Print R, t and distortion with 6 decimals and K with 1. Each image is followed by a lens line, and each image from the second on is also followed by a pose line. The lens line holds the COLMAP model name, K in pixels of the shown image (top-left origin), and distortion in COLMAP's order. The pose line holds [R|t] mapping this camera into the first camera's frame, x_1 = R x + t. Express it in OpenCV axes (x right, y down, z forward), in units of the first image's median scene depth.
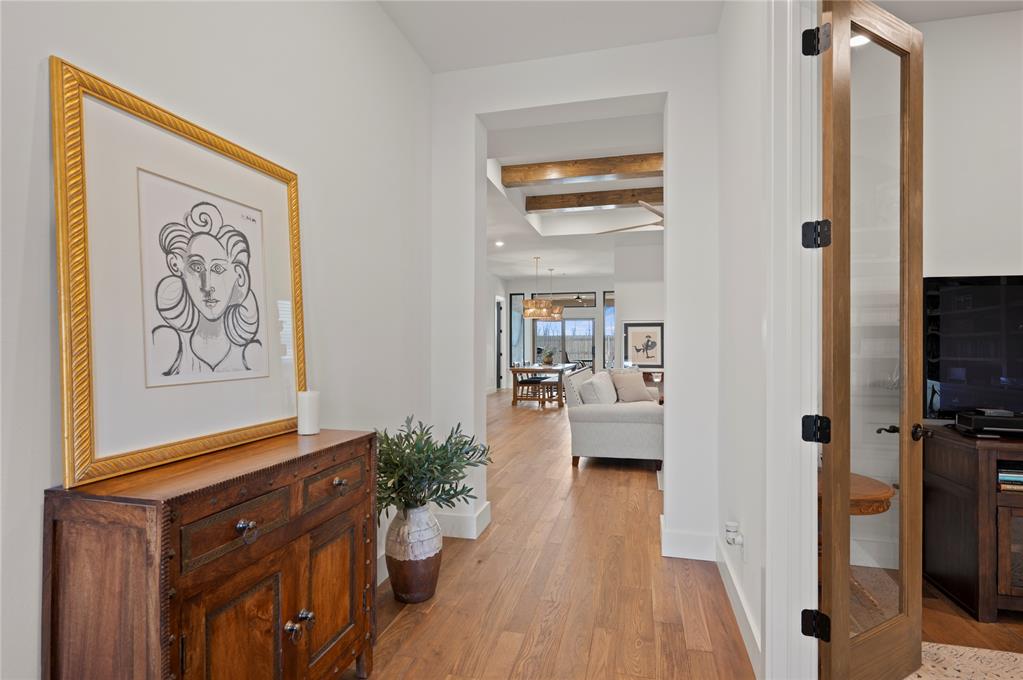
lens RADIAL K [[499.3, 0, 511.1], [0, 499.3, 343.1], [0, 0, 1]] dist [-0.001327, -0.000126]
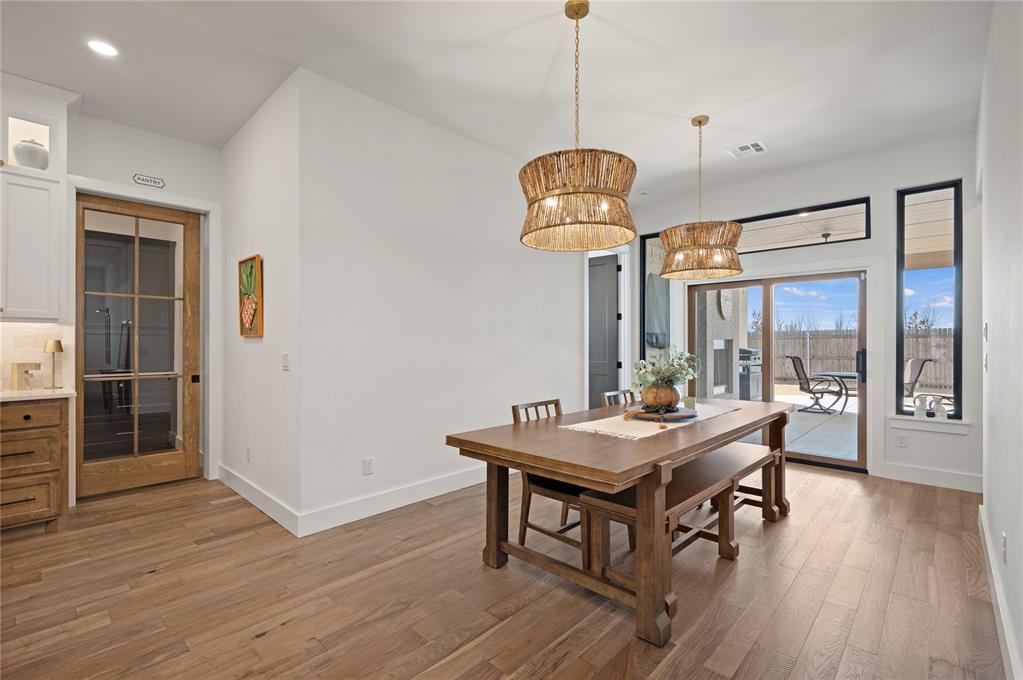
lens RADIAL K [[458.5, 0, 512.9], [0, 458.5, 343.4], [0, 0, 1]] dist [-0.000419, 0.000171]
pose [[0.868981, 0.002630, -0.494839, 0.107294], [-0.004210, 0.999989, -0.002078, 0.003026], [0.494828, 0.003889, 0.868982, 0.572938]]
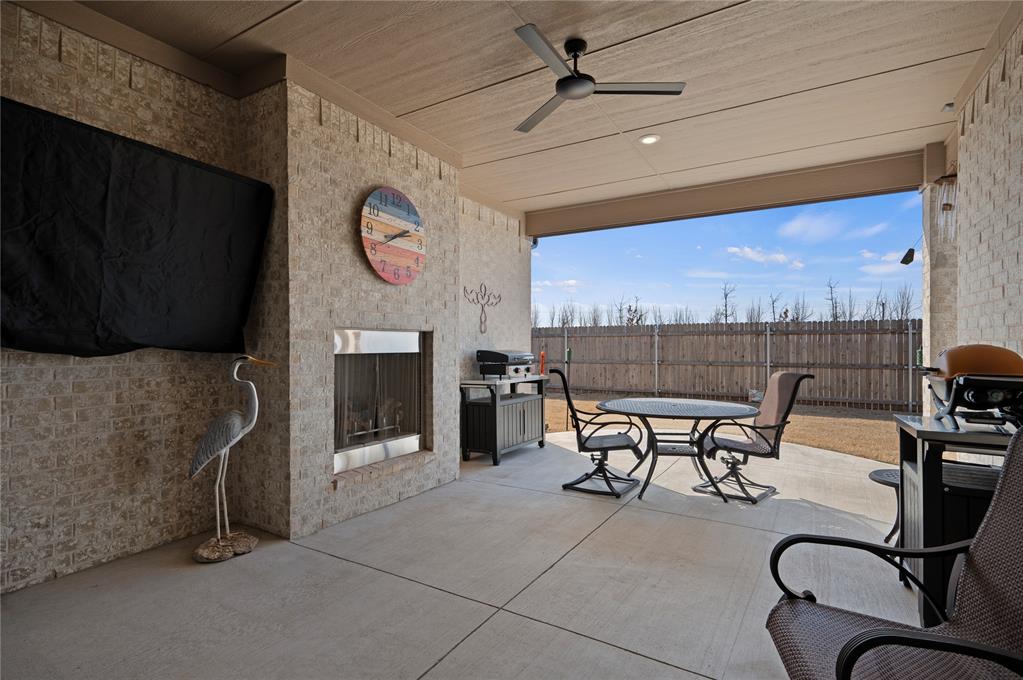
lens RADIAL K [[499.3, 0, 512.4], [0, 499.3, 343.2], [0, 0, 1]] dist [-0.001327, -0.000126]
pose [[0.955892, 0.004487, -0.293684, 0.158238], [-0.005762, 0.999977, -0.003478, 0.003176], [0.293661, 0.005016, 0.955896, 0.820956]]
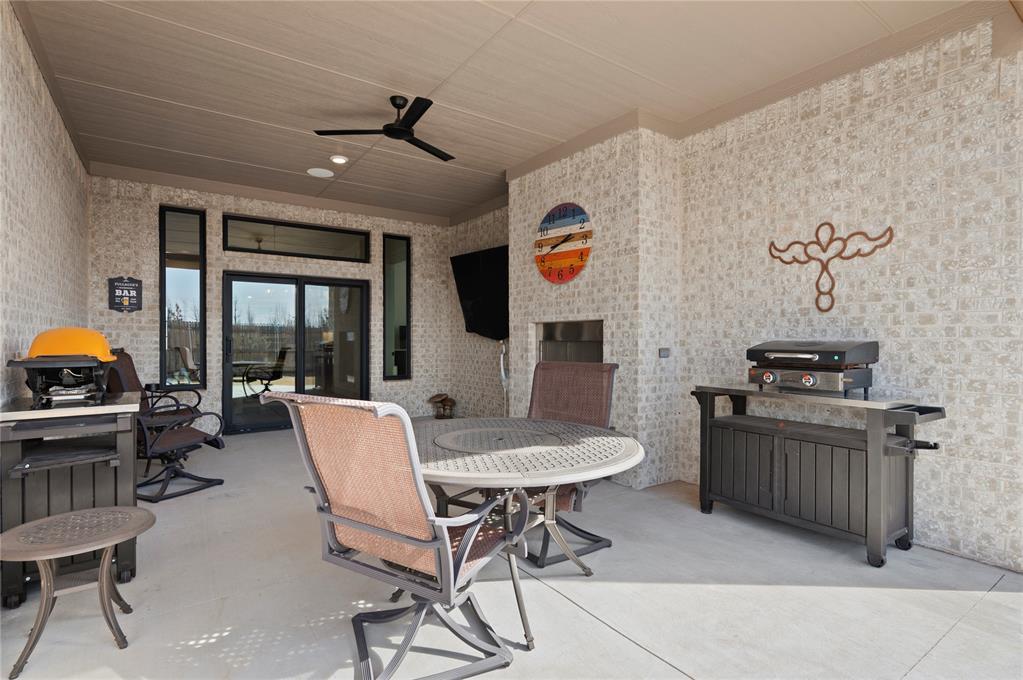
lens RADIAL K [[499.3, 0, 511.6], [0, 499.3, 341.7], [0, 0, 1]] dist [-0.001327, -0.000126]
pose [[-0.655332, 0.005488, -0.755321, 0.236129], [-0.000616, 0.999969, 0.007800, 0.004955], [0.755341, 0.005577, -0.655308, 1.084976]]
